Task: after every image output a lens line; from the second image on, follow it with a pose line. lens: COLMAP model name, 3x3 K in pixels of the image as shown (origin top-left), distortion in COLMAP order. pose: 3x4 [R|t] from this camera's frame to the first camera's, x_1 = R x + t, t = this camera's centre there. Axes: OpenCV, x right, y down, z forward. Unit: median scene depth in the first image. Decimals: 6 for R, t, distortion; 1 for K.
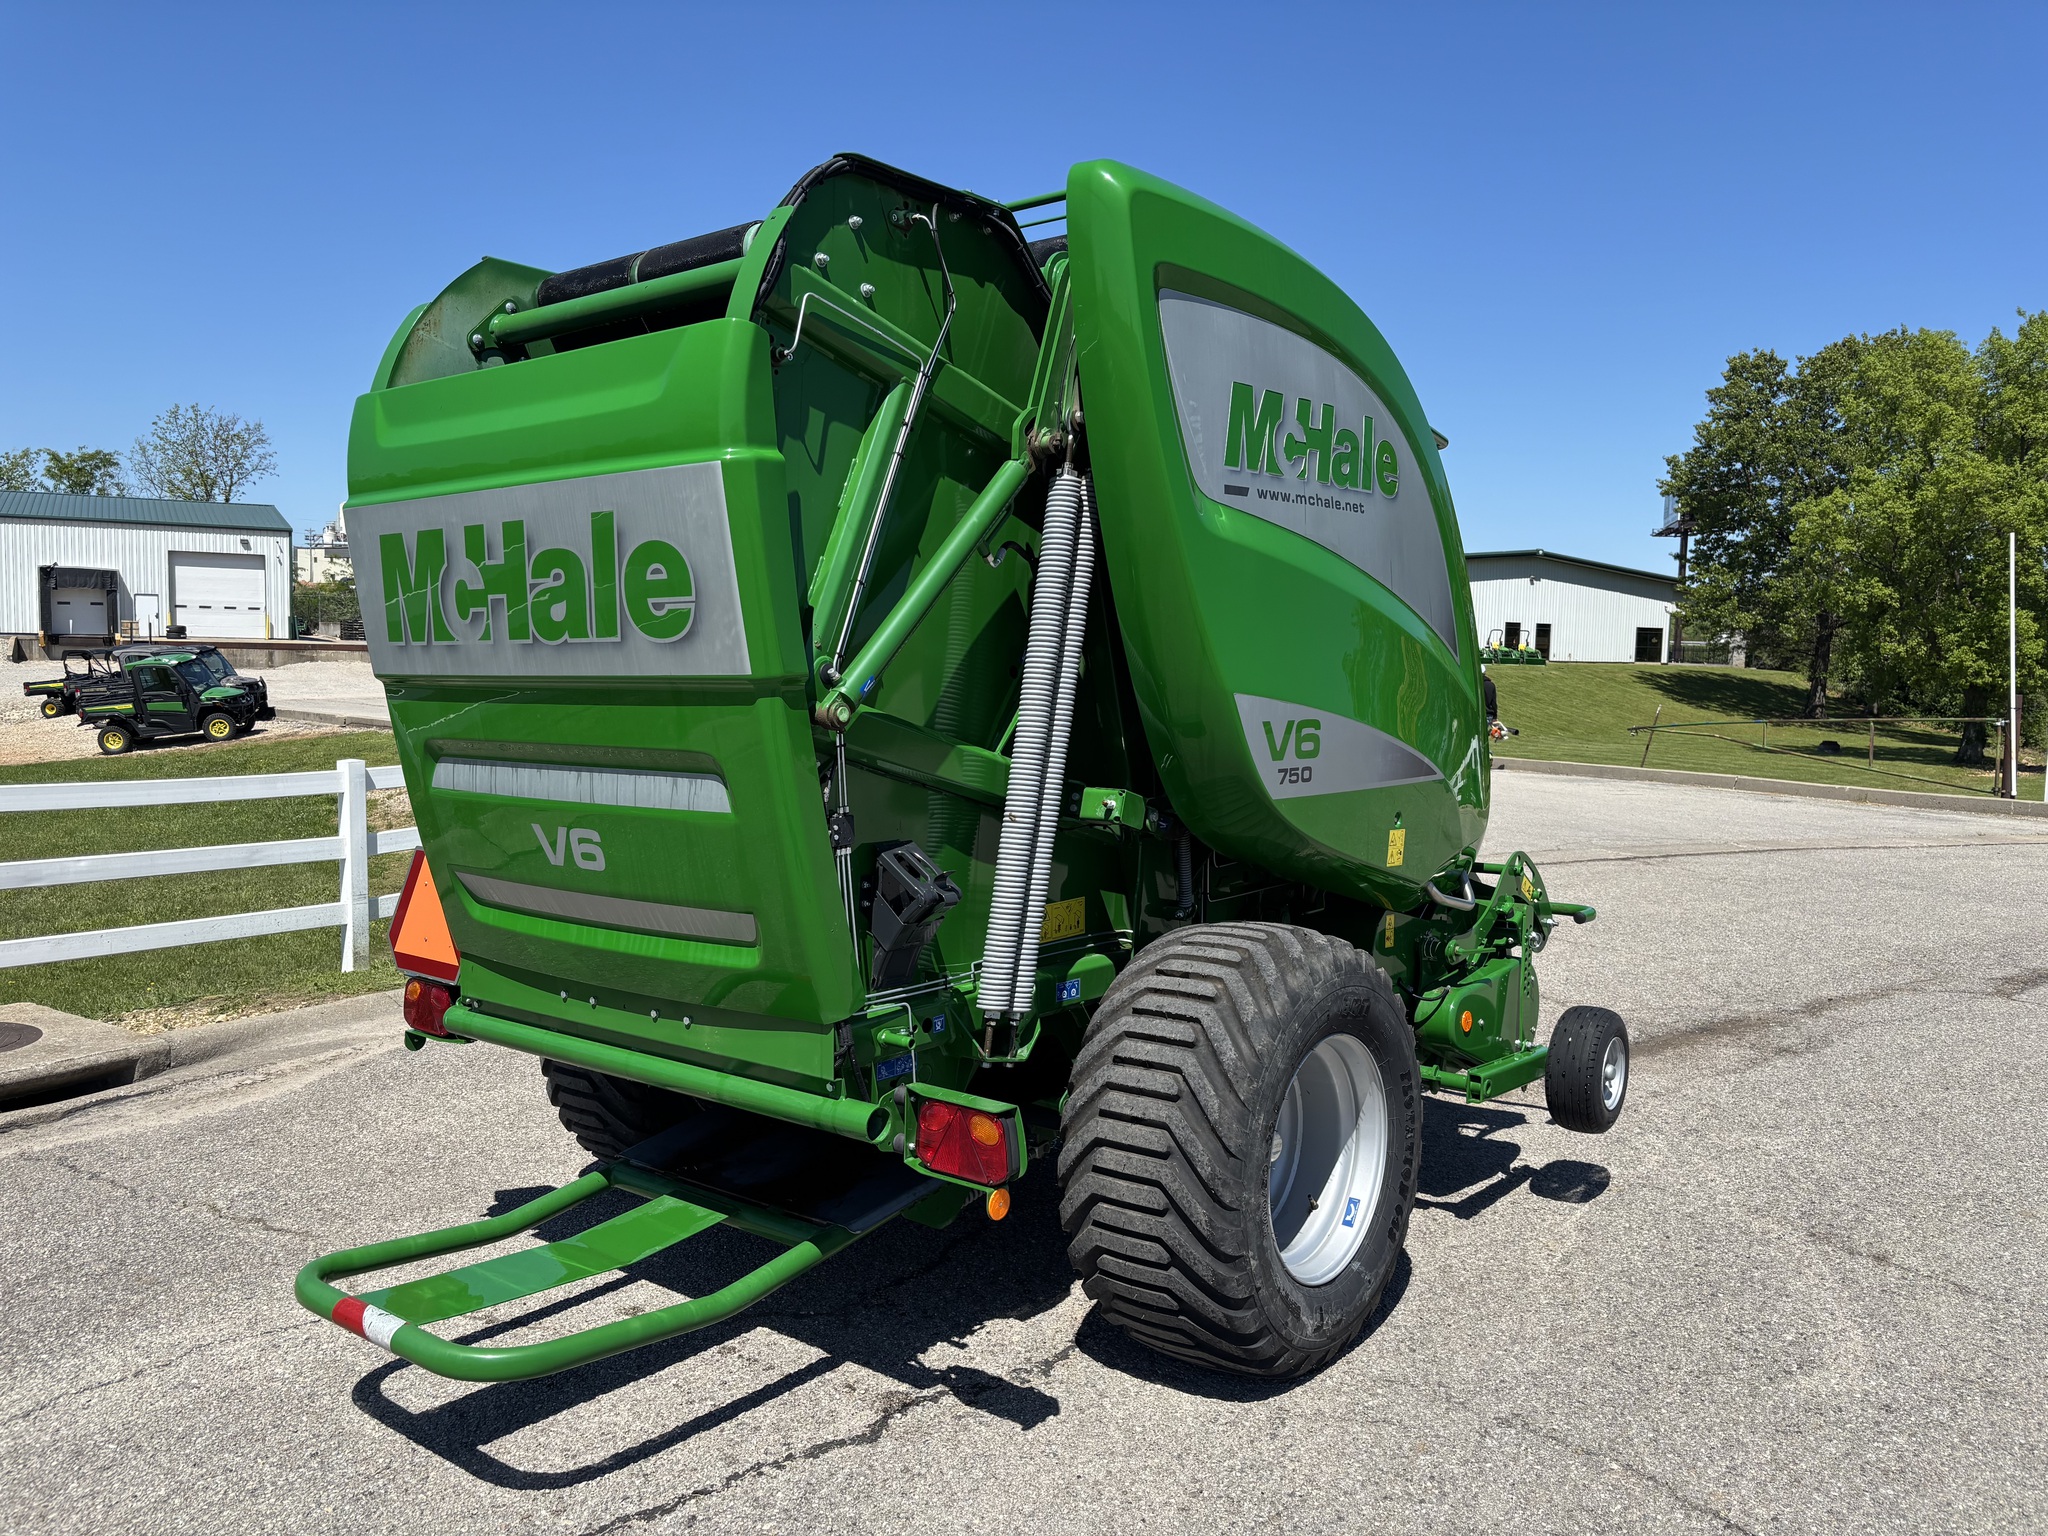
lens RADIAL K [[1546.7, 0, 1027.1], [0, 1546.7, 776.5], [0, 0, 1]] dist [0.044450, -0.052012]
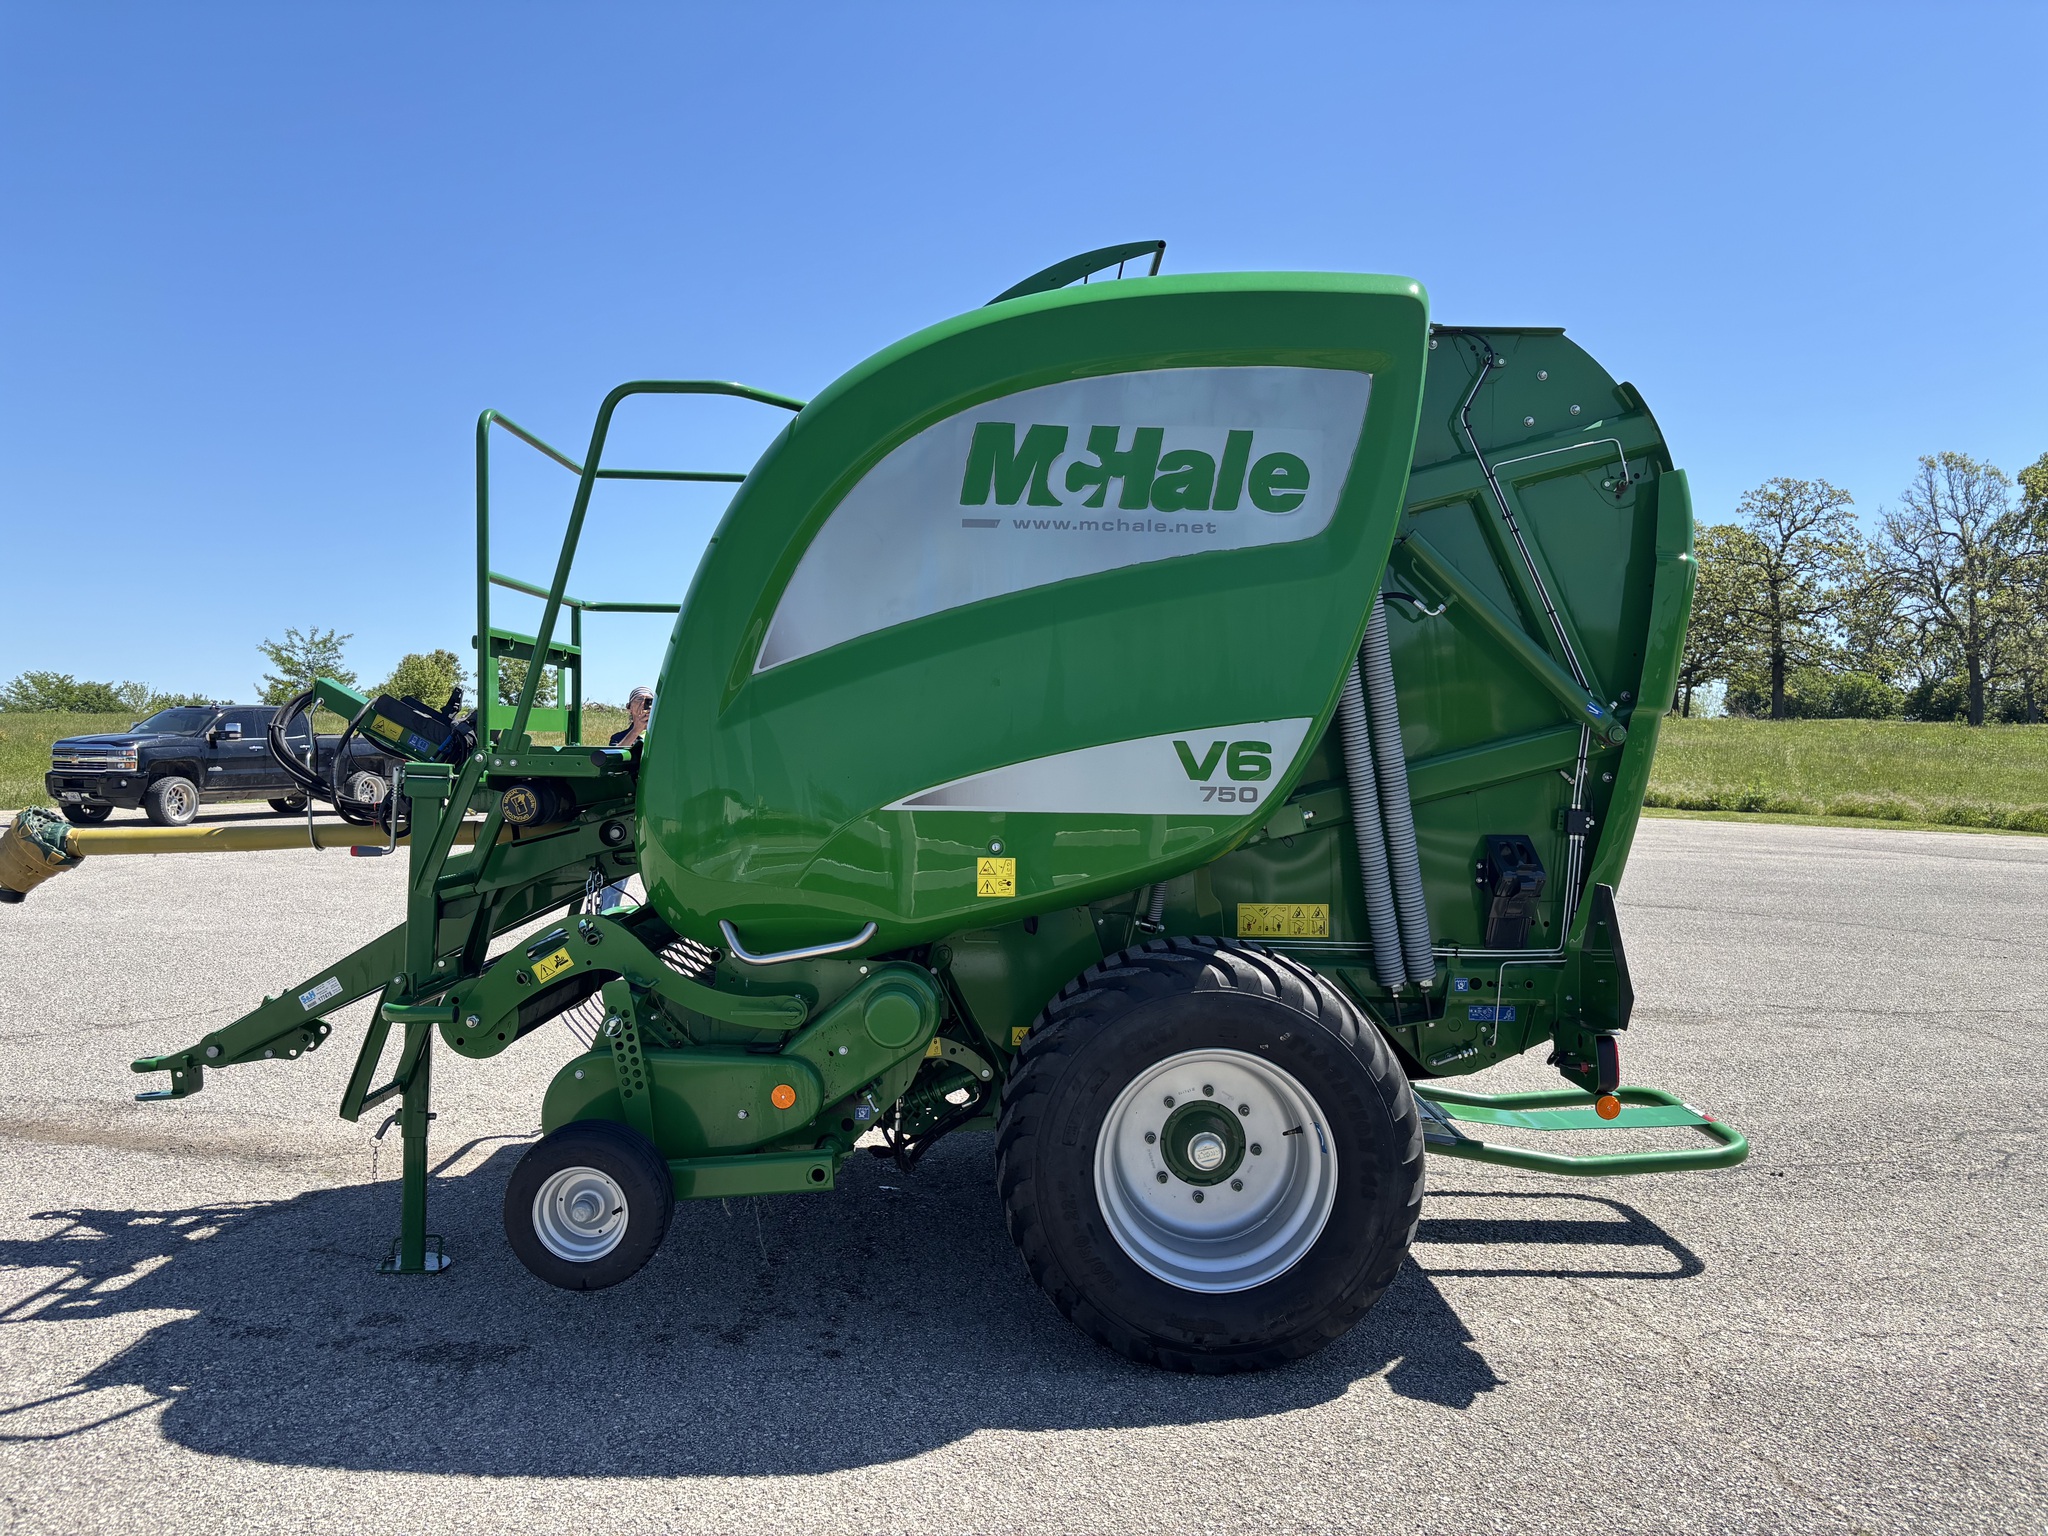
lens RADIAL K [[1538.5, 0, 1013.1], [0, 1538.5, 777.8], [0, 0, 1]] dist [0.092157, -0.126978]
pose [[-0.622066, -0.032267, 0.782300, -1.021212], [0.036906, 0.996831, 0.070463, -0.115978], [-0.782095, 0.072704, -0.618904, 2.105594]]
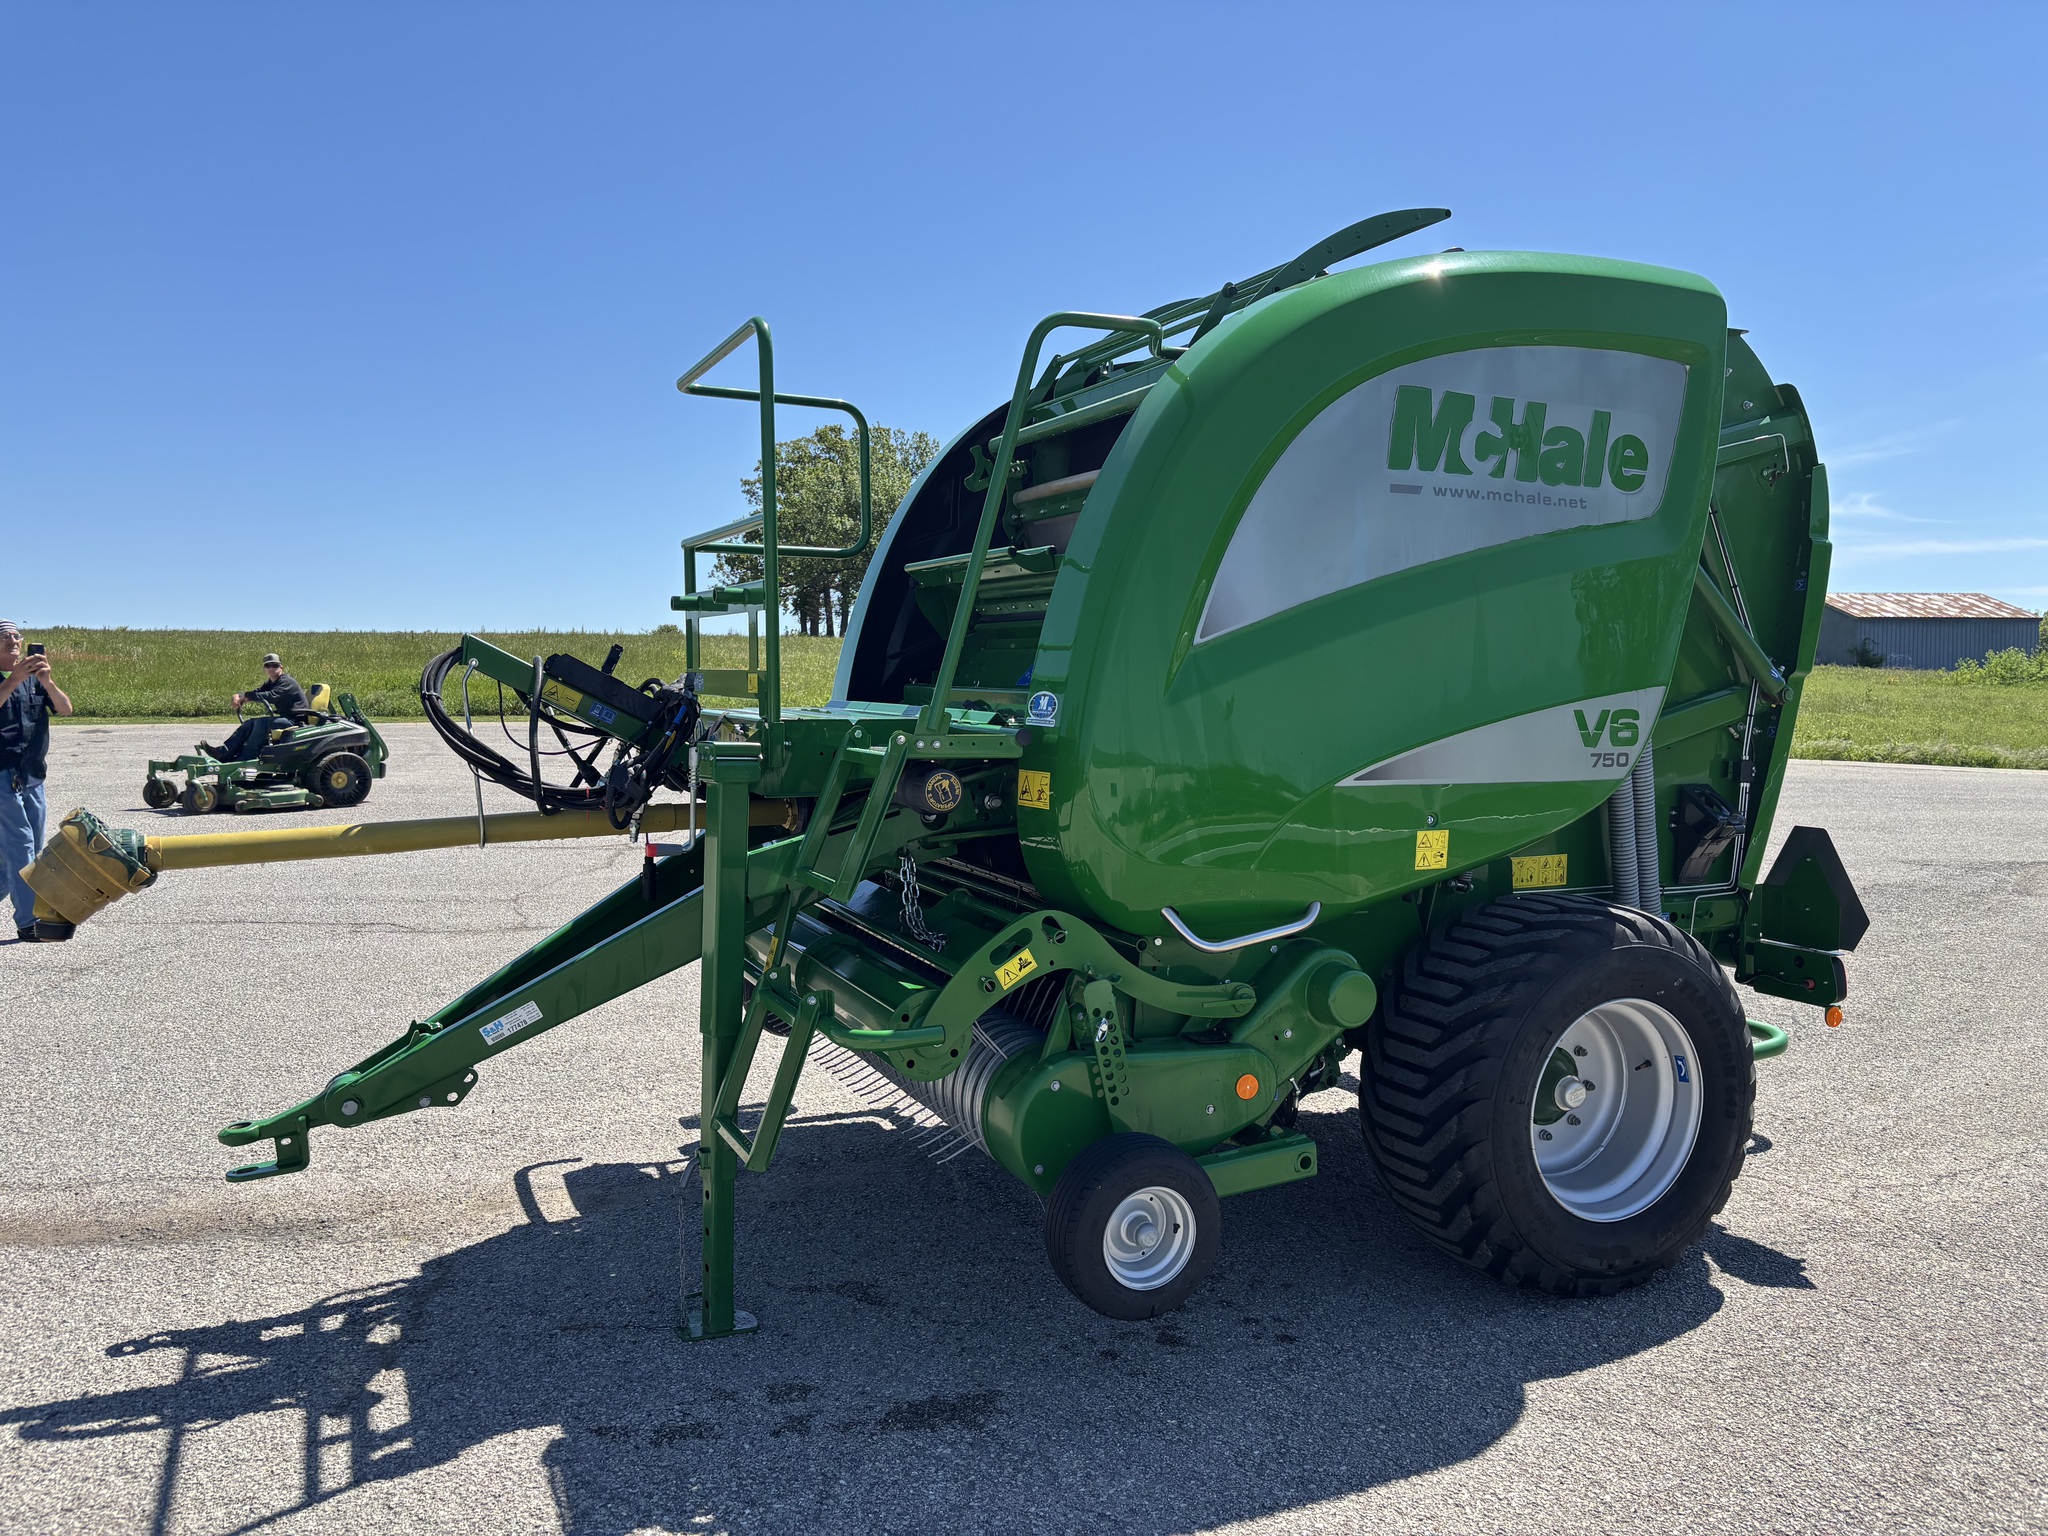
lens RADIAL K [[1543.7, 0, 1019.6], [0, 1543.7, 792.6], [0, 0, 1]] dist [0.056789, -0.068932]
pose [[-0.888274, -0.052034, 0.456357, -0.438502], [0.015590, 0.989574, 0.143177, -0.167483], [-0.459049, 0.134295, -0.878202, 2.513341]]
